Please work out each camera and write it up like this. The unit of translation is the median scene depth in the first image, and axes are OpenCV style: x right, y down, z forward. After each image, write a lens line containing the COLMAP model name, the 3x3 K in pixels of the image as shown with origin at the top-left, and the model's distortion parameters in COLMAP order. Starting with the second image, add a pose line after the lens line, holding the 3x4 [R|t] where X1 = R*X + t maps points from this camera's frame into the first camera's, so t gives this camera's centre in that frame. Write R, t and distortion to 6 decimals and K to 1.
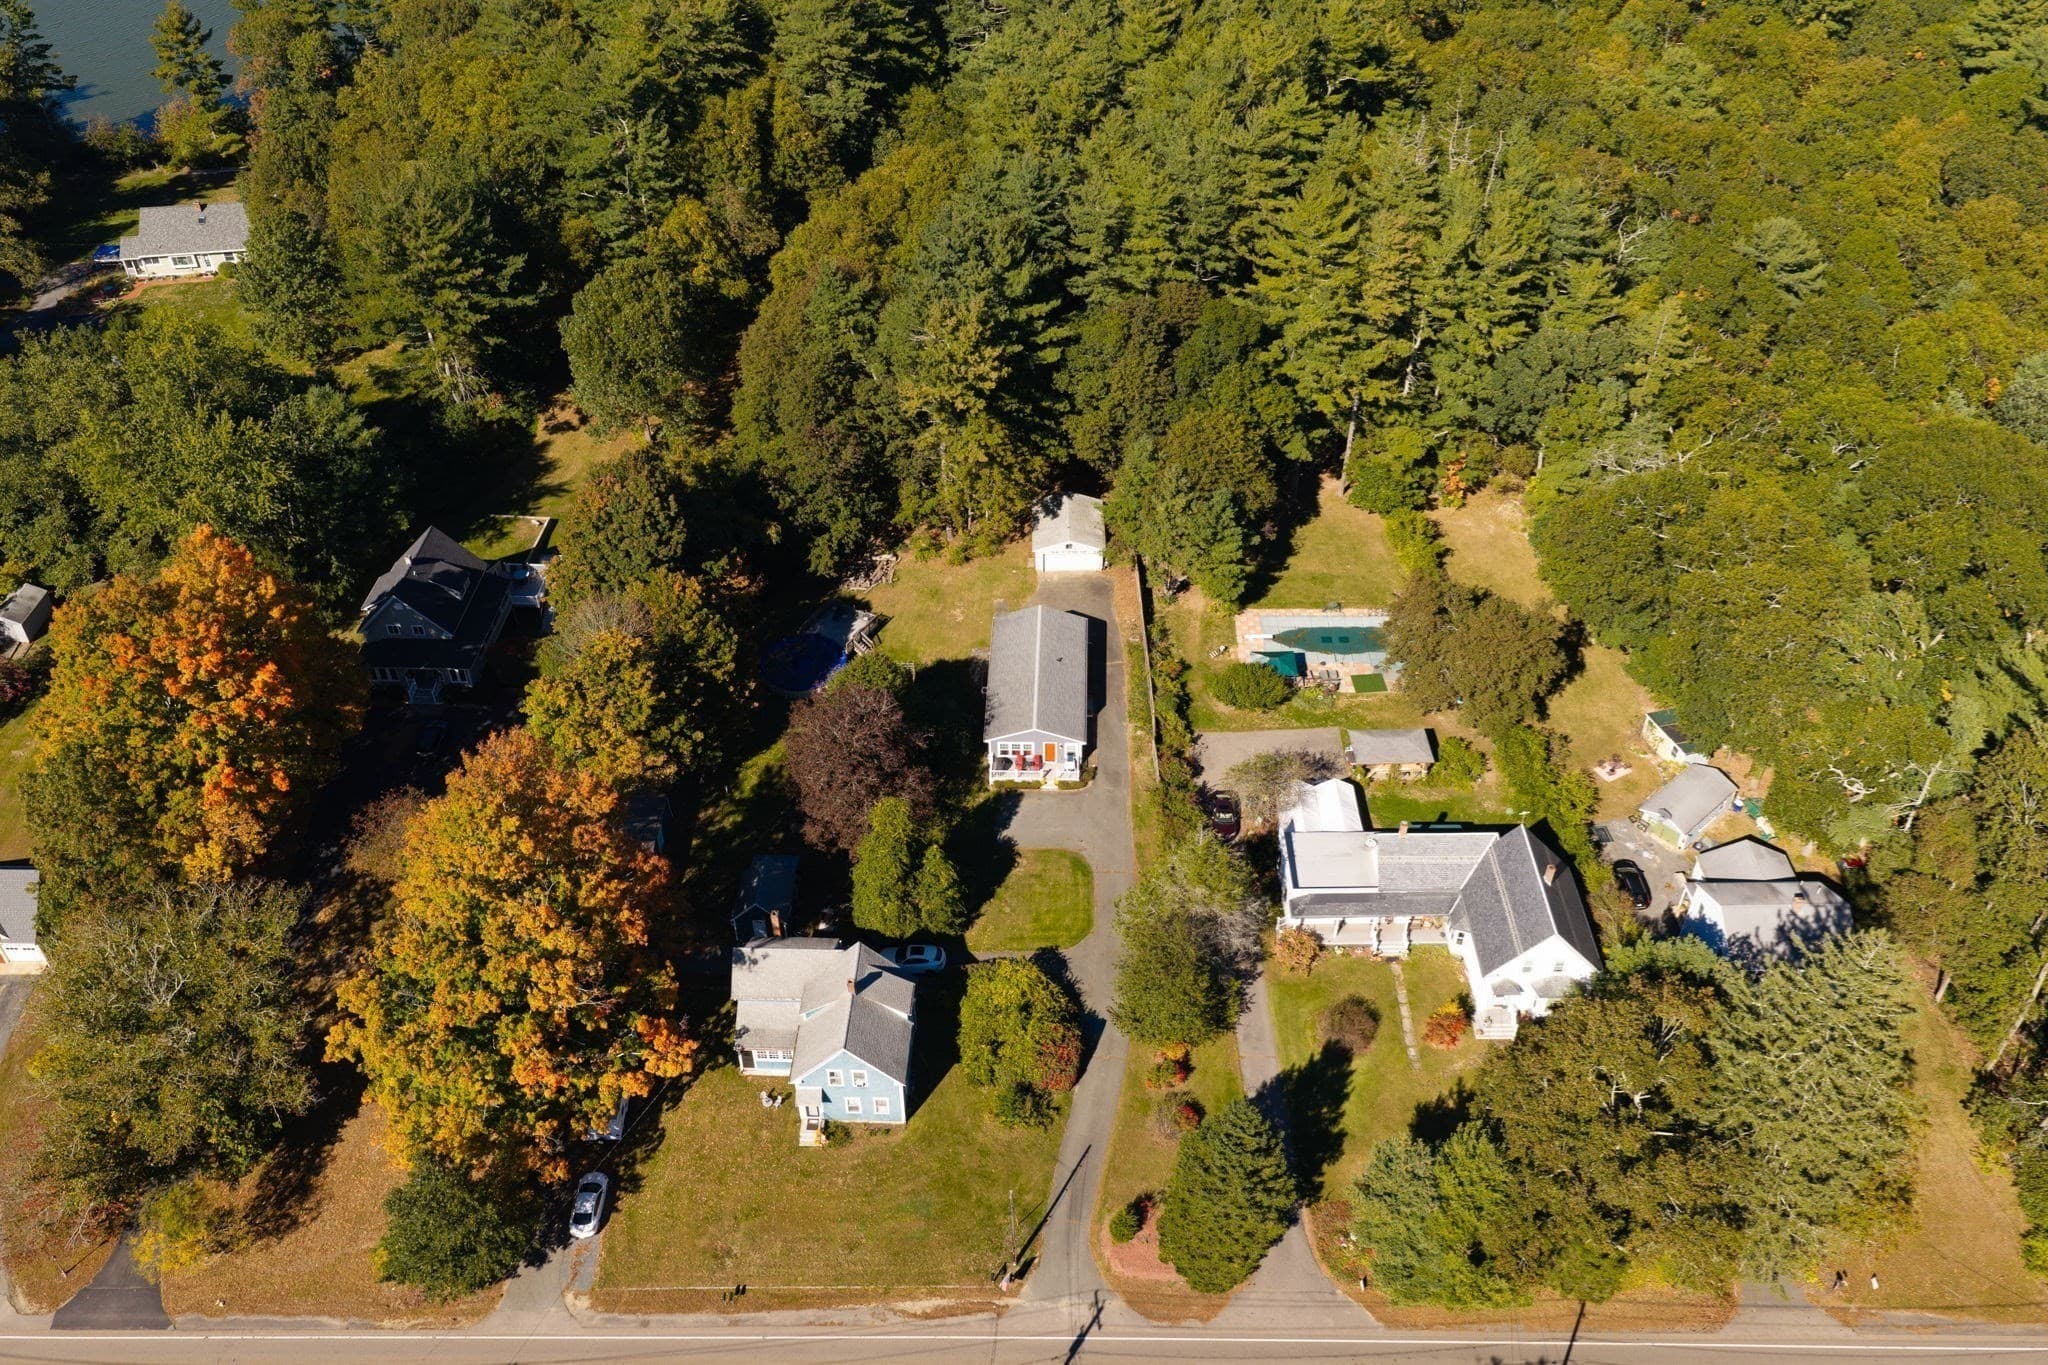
lens RADIAL K [[1635.4, 0, 1024.0], [0, 1635.4, 682.5], [0, 0, 1]] dist [-0.000290, -0.011859]
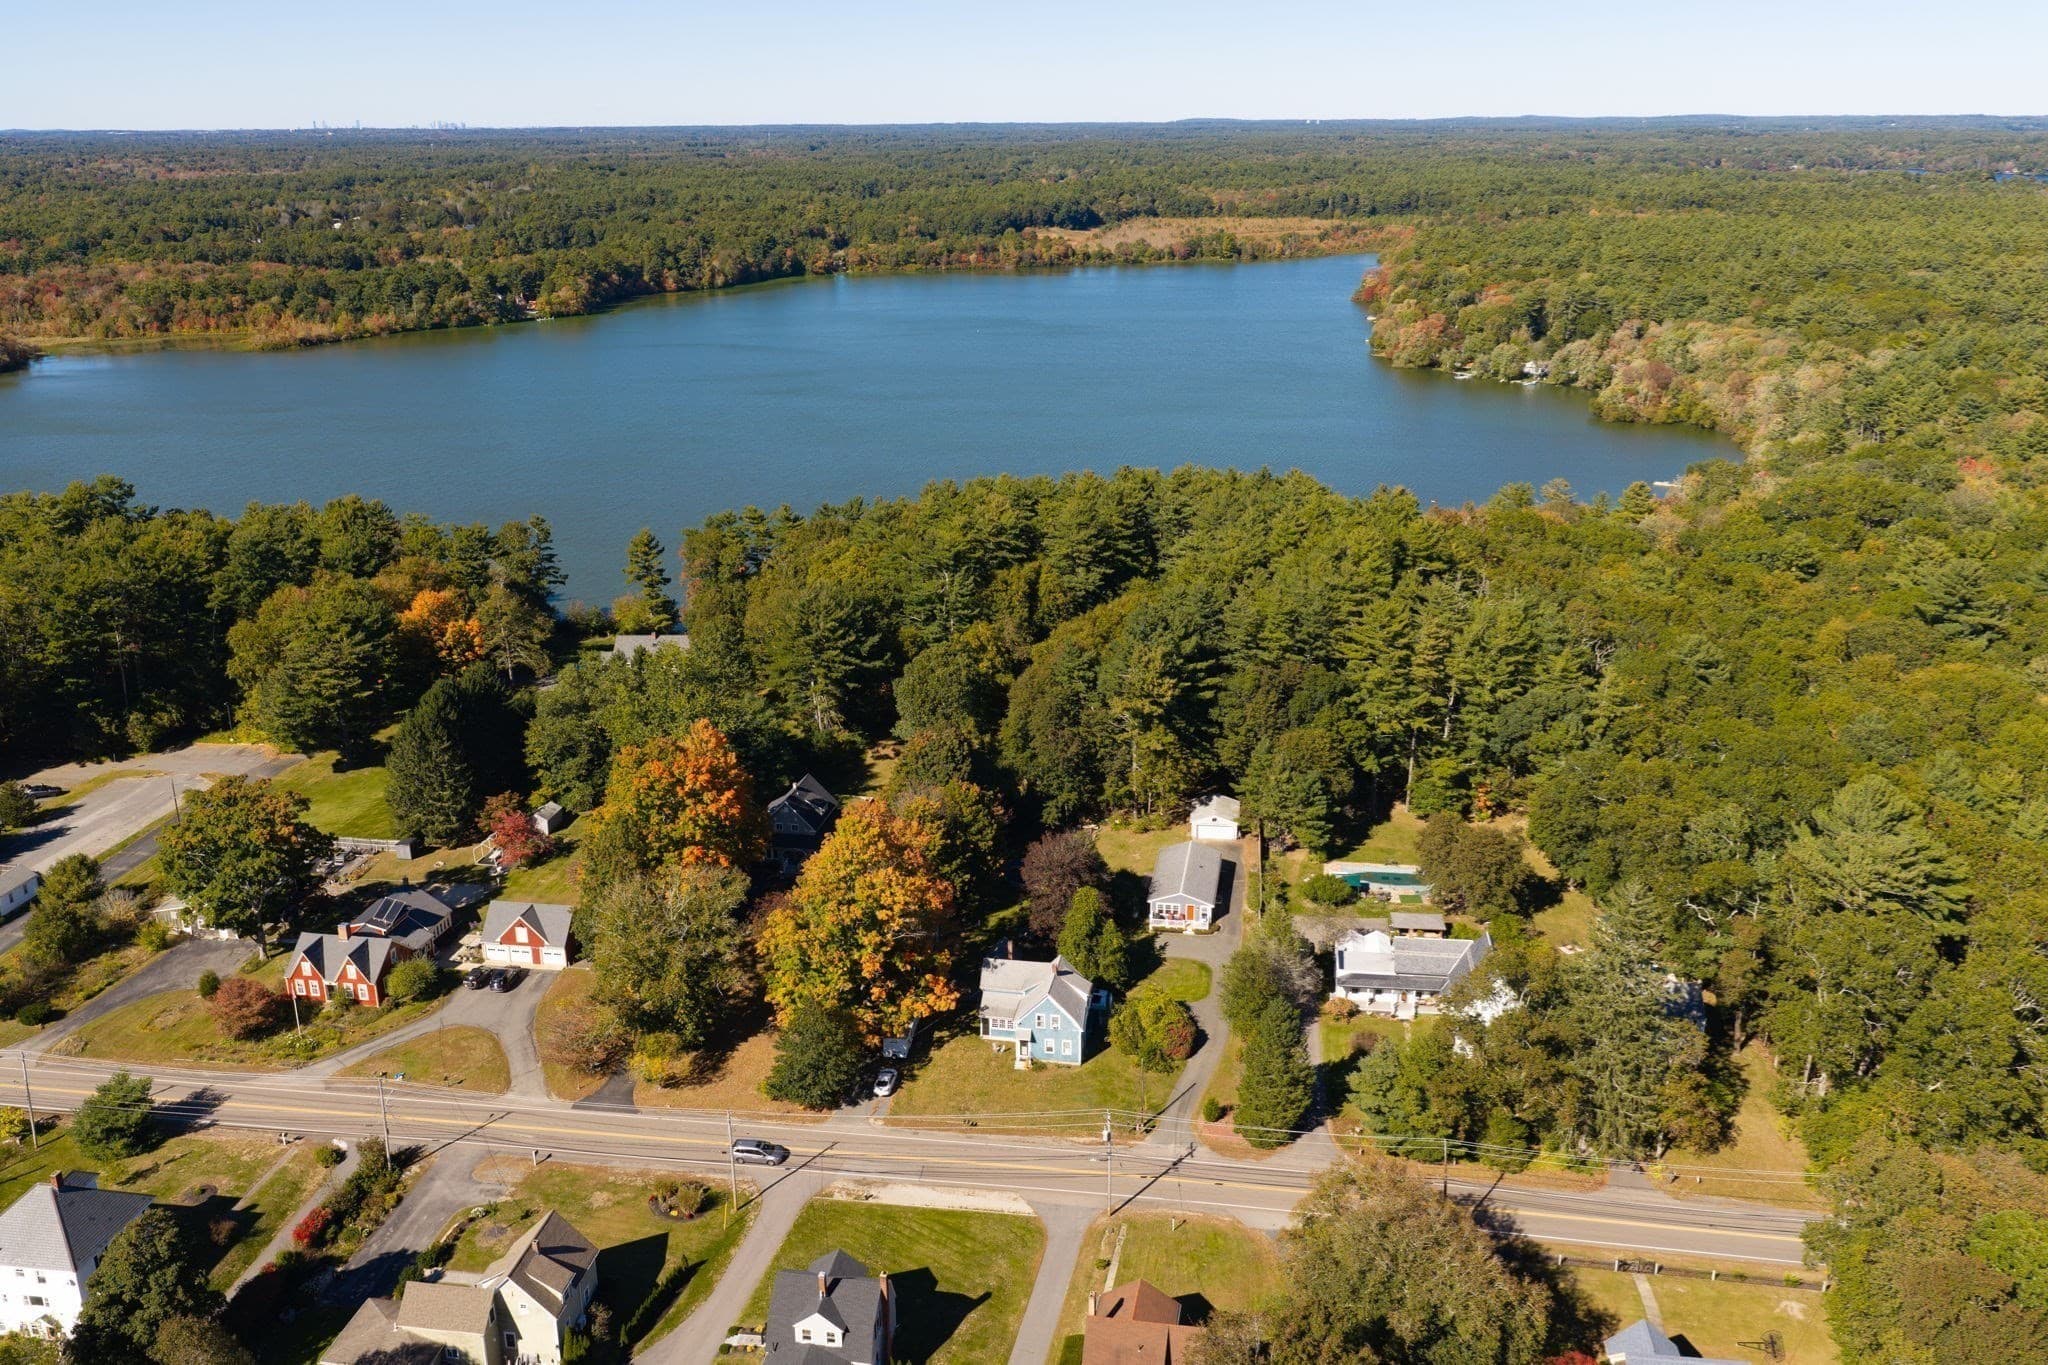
lens RADIAL K [[1574.2, 0, 1029.2], [0, 1574.2, 701.9], [0, 0, 1]] dist [0.002276, -0.001936]
pose [[0.989982, 0.044541, -0.133983, 0.050052], [-0.089900, 0.930573, -0.354897, 0.359229], [0.108874, 0.363387, 0.925255, -0.409973]]
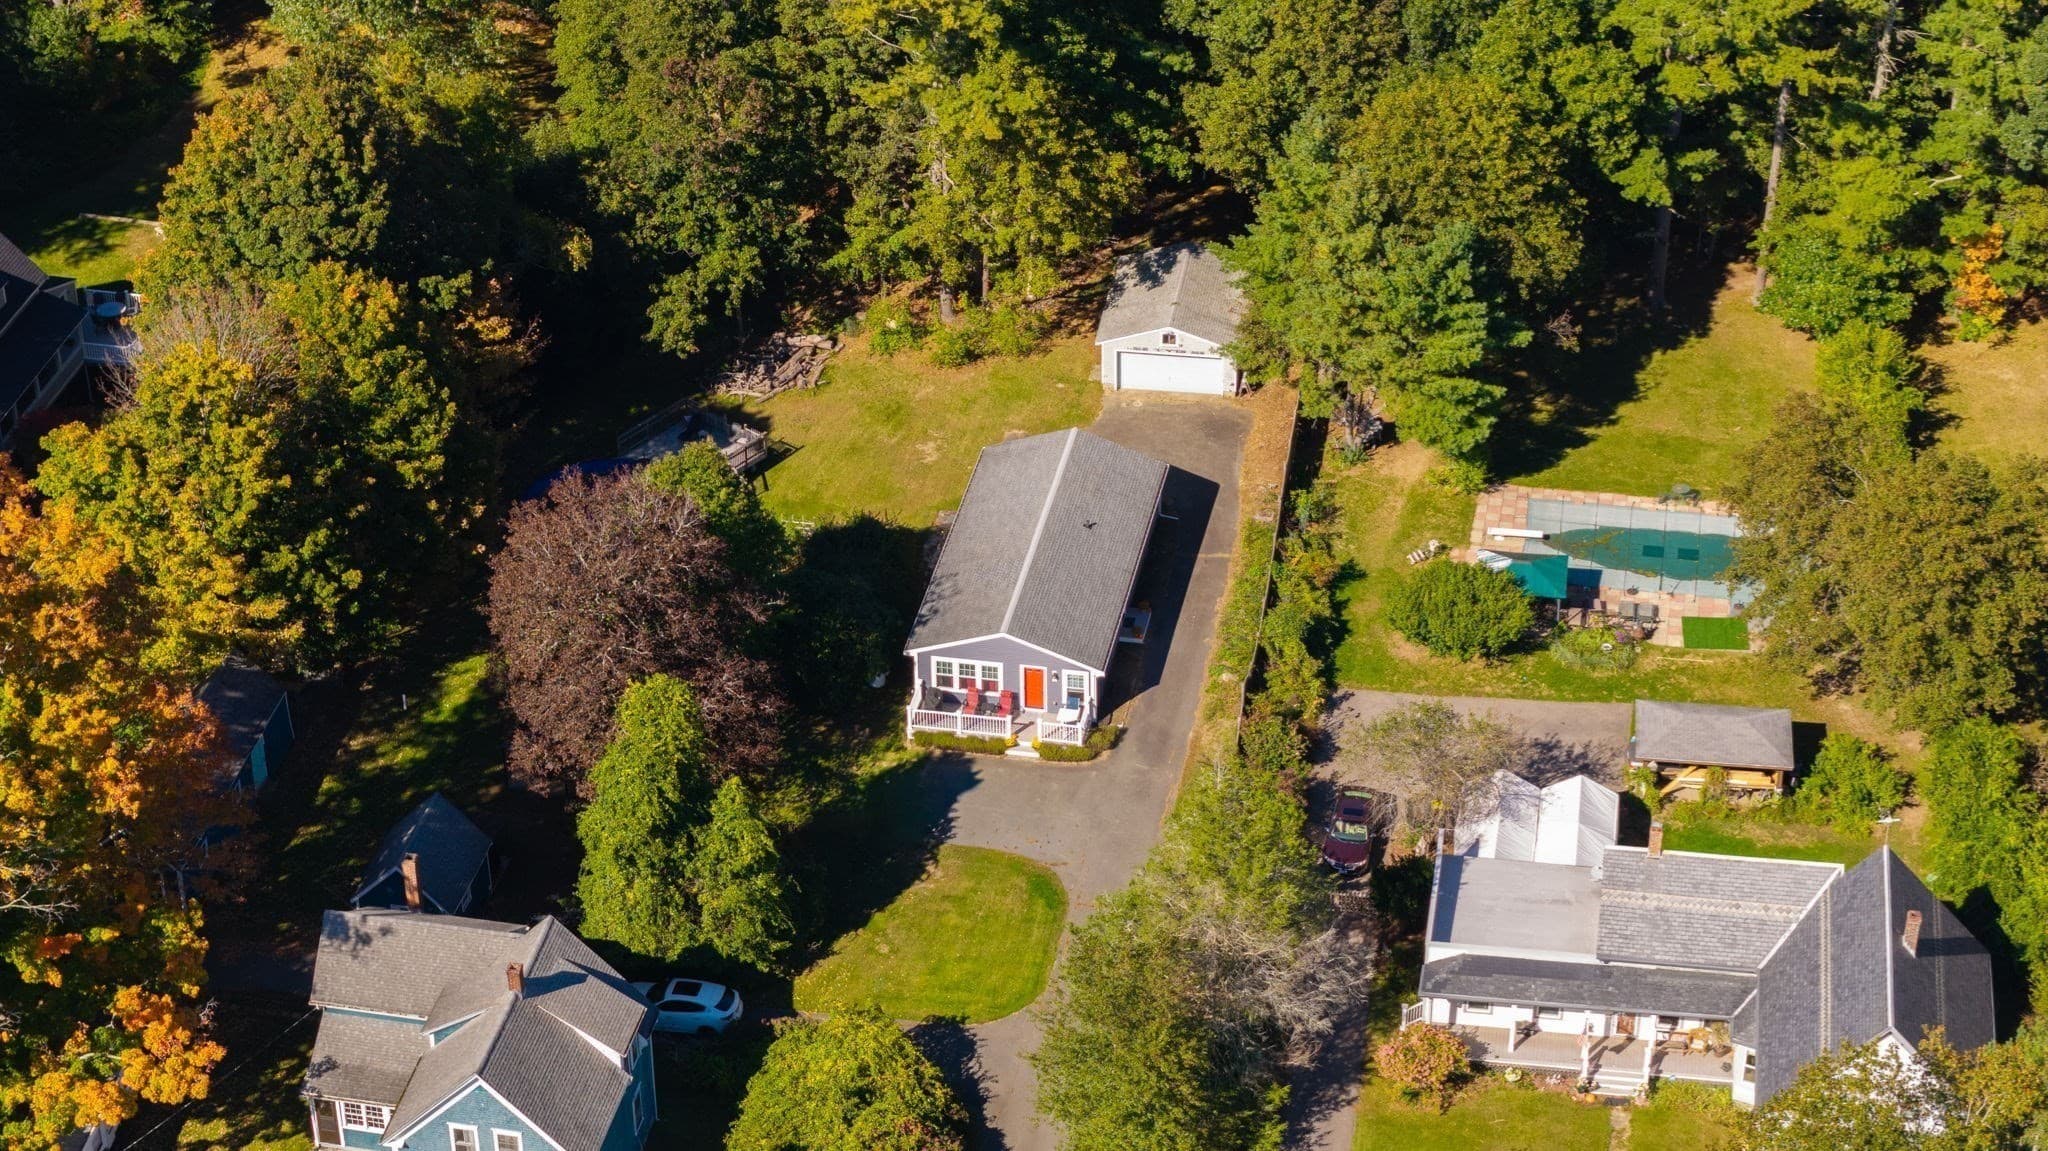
lens RADIAL K [[3923.4, 0, 1024.0], [0, 3923.4, 575.5], [0, 0, 1]] dist [-0.188406, 0.223998]
pose [[0.988025, 0.086299, -0.127899, 0.148798], [-0.100572, 0.988864, -0.109694, 0.127987], [0.117008, 0.121244, 0.985702, -0.174128]]
